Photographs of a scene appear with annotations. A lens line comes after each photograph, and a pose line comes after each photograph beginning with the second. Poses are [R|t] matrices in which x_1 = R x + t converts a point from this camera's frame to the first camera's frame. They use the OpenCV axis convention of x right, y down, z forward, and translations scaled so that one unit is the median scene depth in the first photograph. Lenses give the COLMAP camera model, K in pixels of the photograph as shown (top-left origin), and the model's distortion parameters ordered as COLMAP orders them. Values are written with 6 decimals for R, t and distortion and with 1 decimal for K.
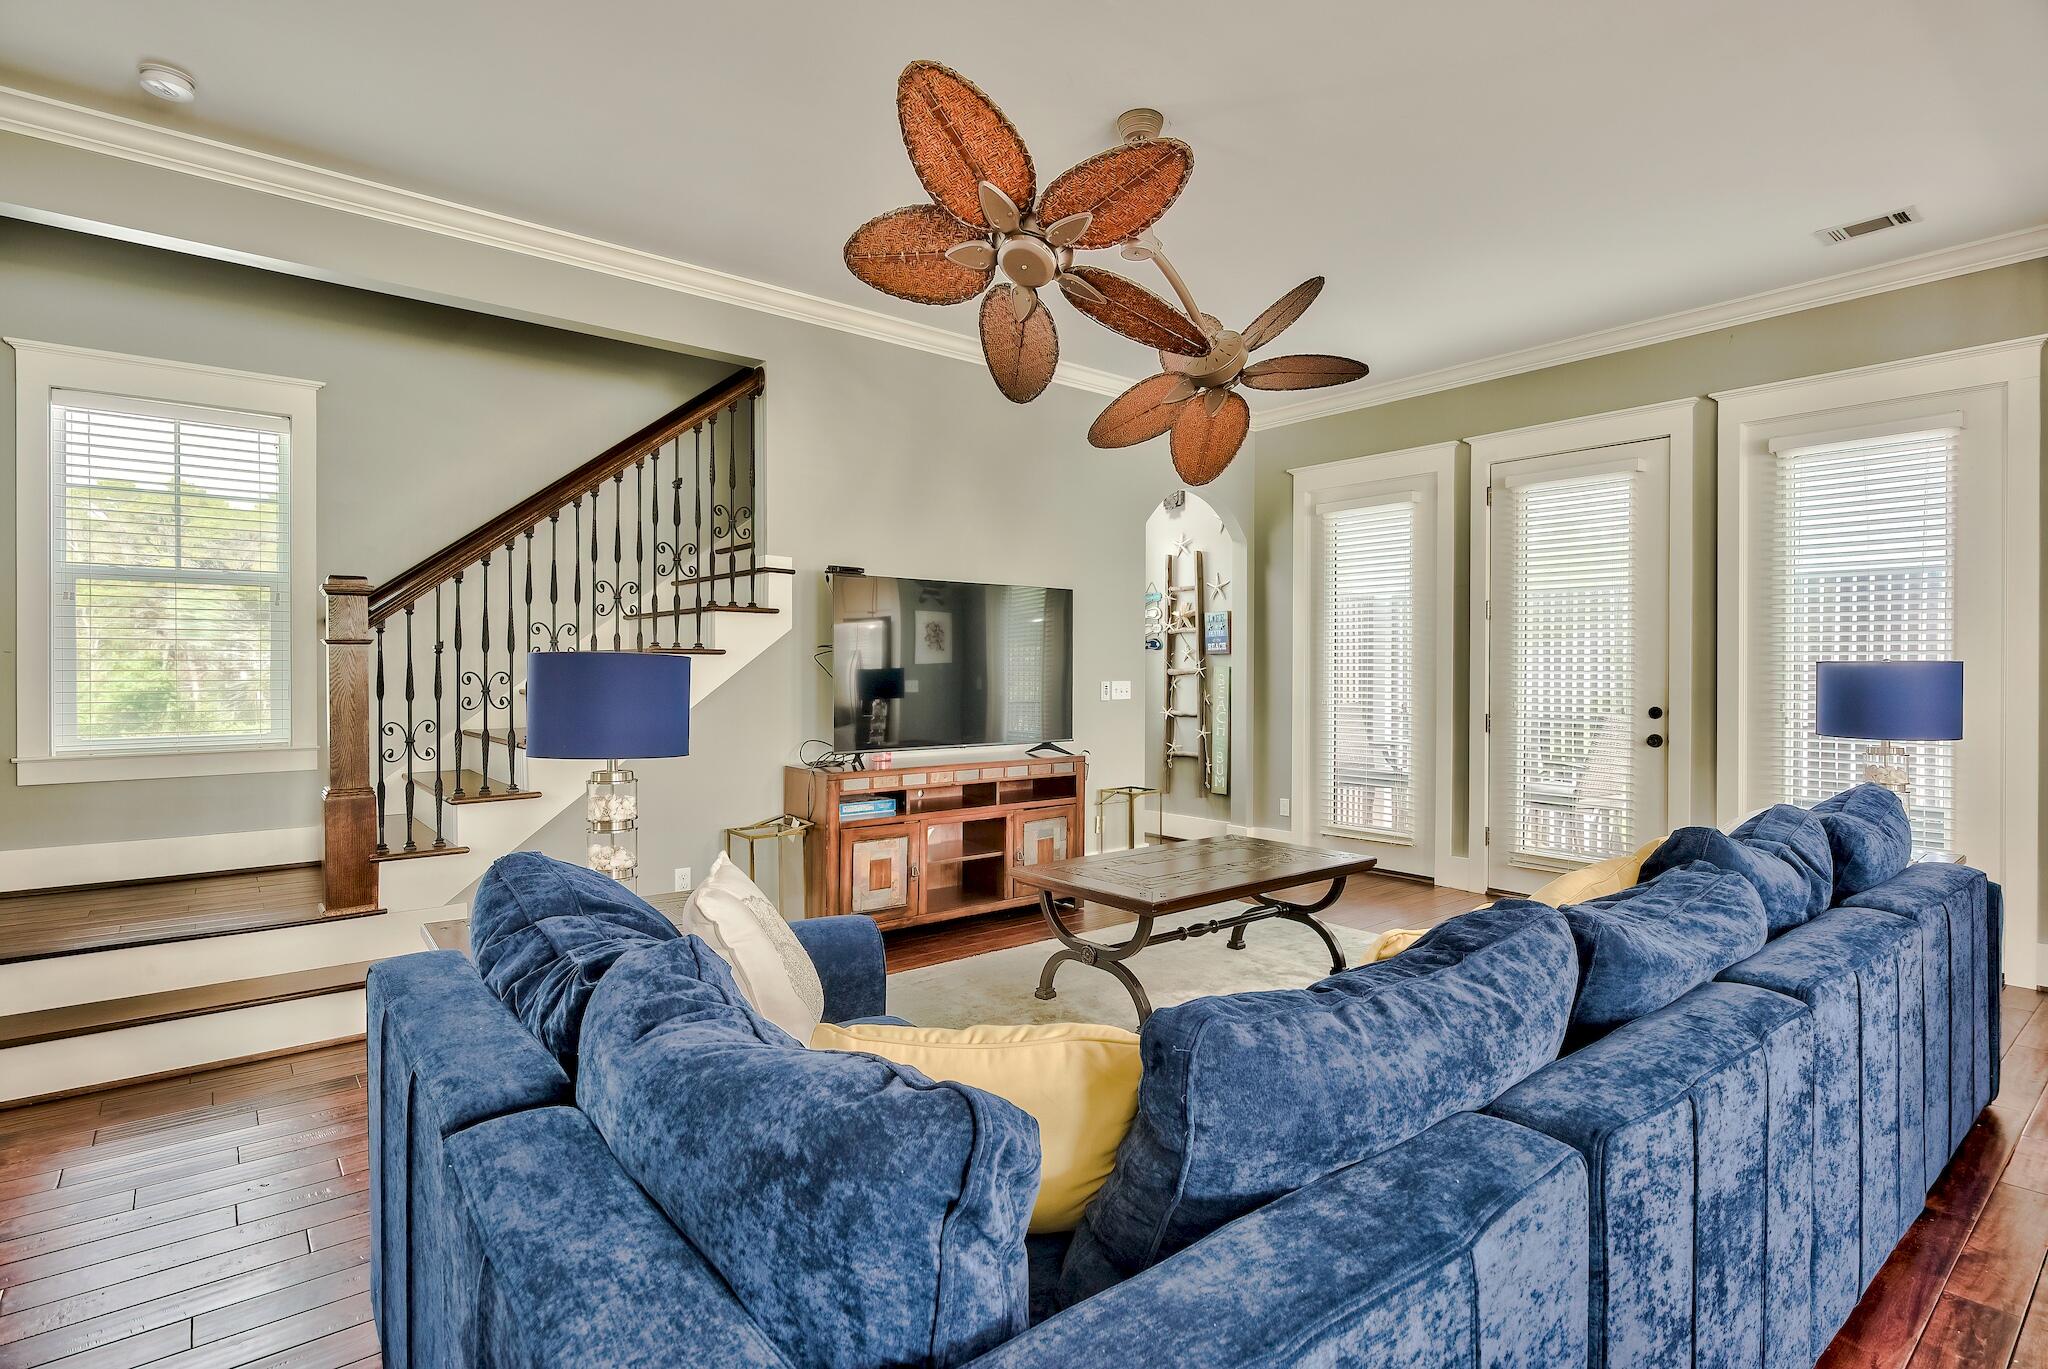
lens RADIAL K [[998.8, 0, 1018.3], [0, 998.8, 674.4], [0, 0, 1]] dist [-0.022650, -0.000078]
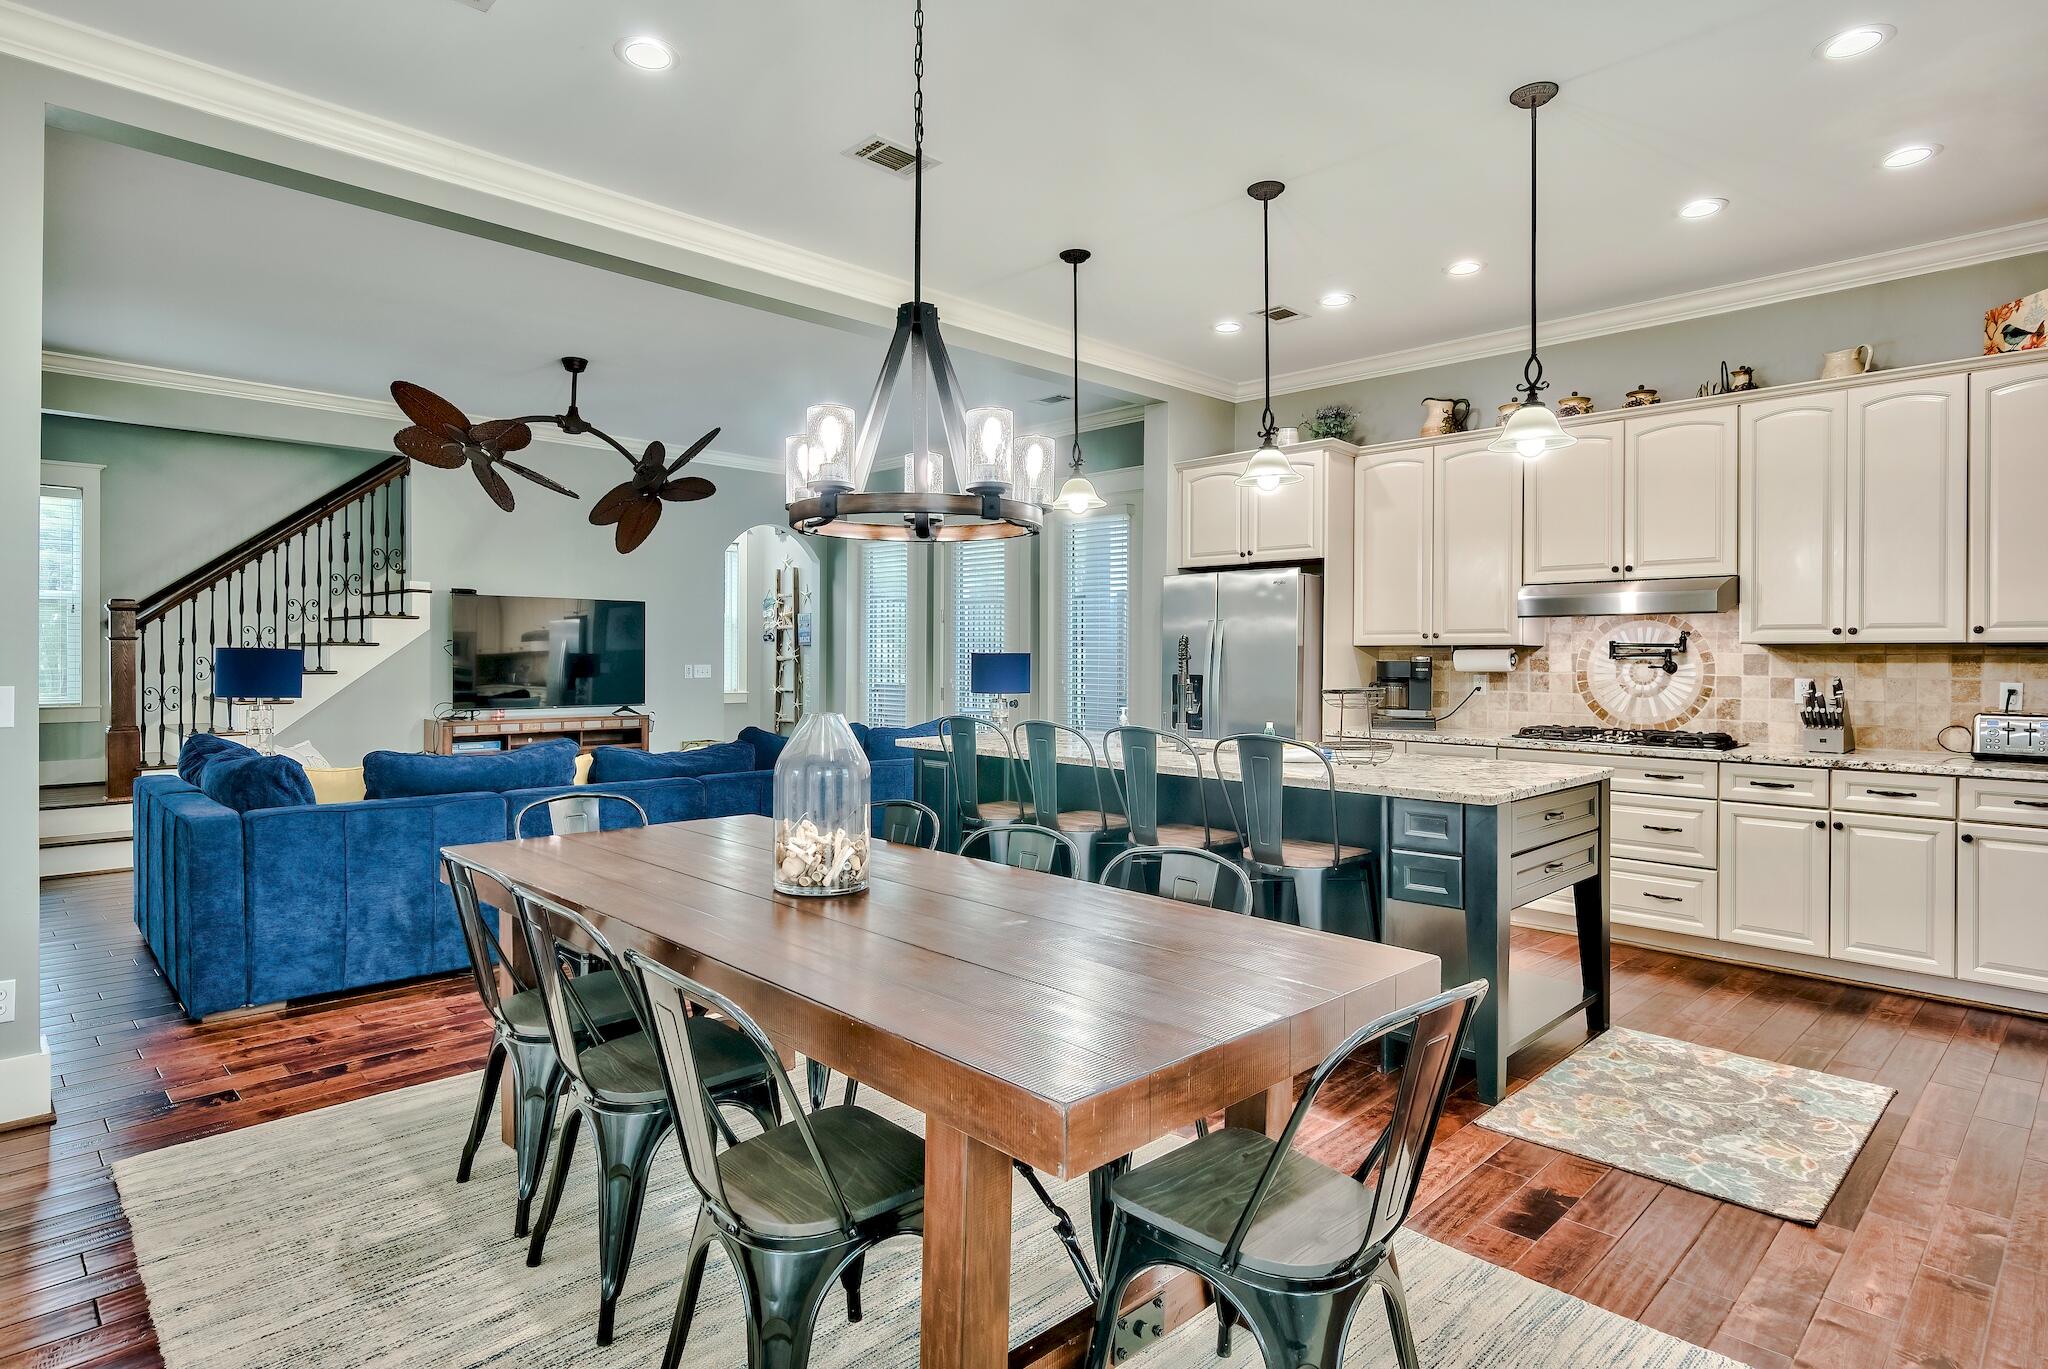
lens RADIAL K [[1107.9, 0, 1019.4], [0, 1107.9, 661.0], [0, 0, 1]] dist [-0.032352, -0.000304]
pose [[0.994917, 0.001566, 0.100685, 0.508126], [-0.001343, 0.999996, -0.002282, 0.005664], [-0.100689, 0.002135, 0.994916, -0.766890]]
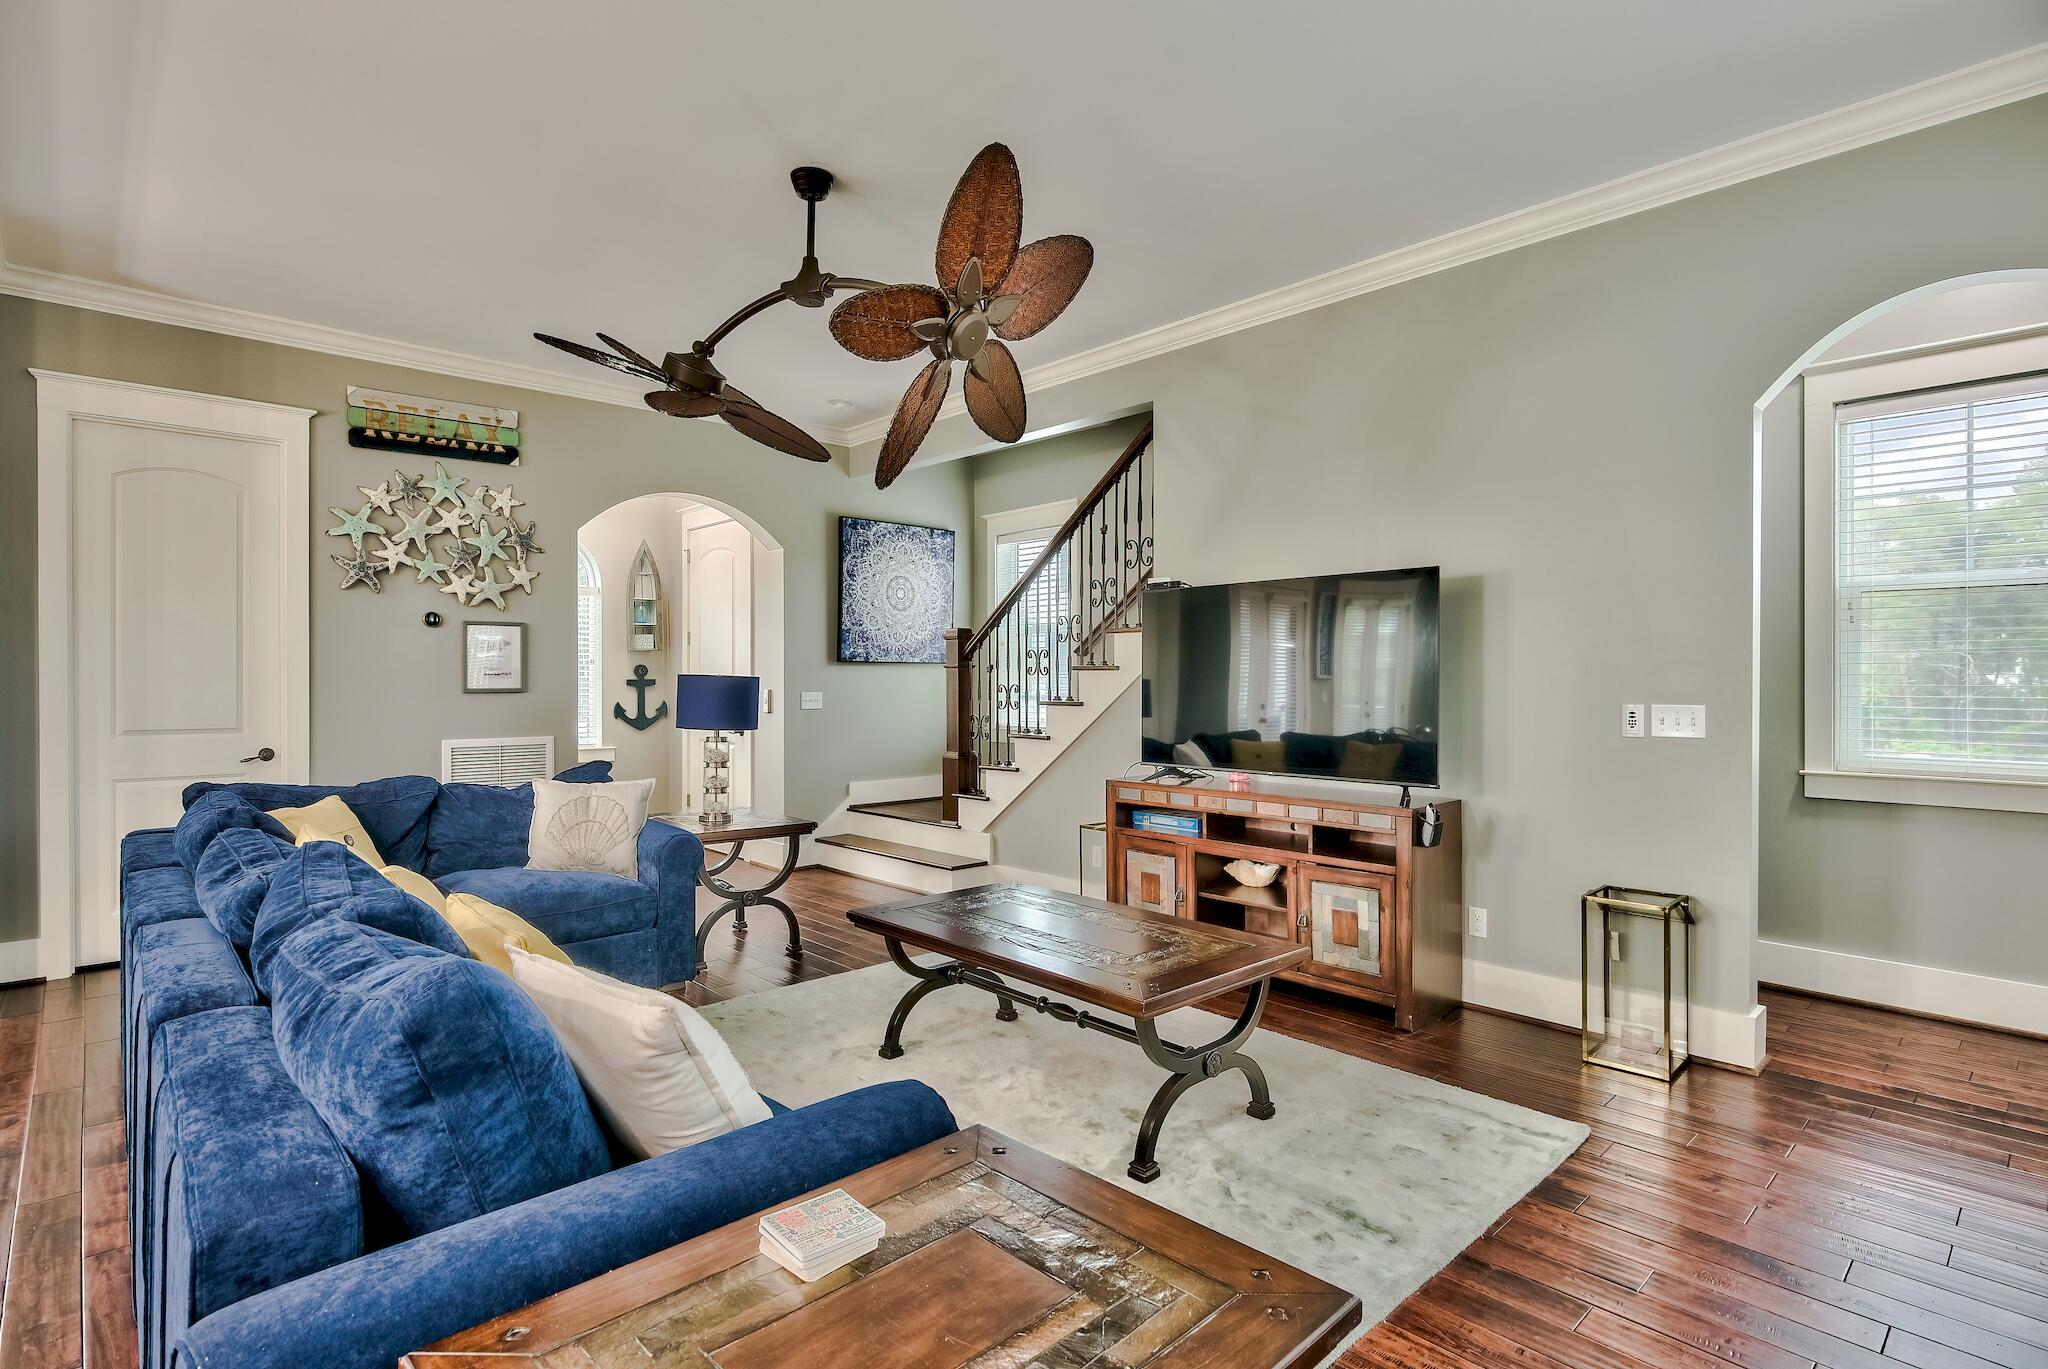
lens RADIAL K [[998.8, 0, 1018.3], [0, 998.8, 674.4], [0, 0, 1]] dist [-0.022650, -0.000078]
pose [[0.078948, -0.009200, -0.996836, 0.831399], [-0.007306, 0.999925, -0.009807, -0.002627], [0.996852, 0.008057, 0.078875, 0.774618]]
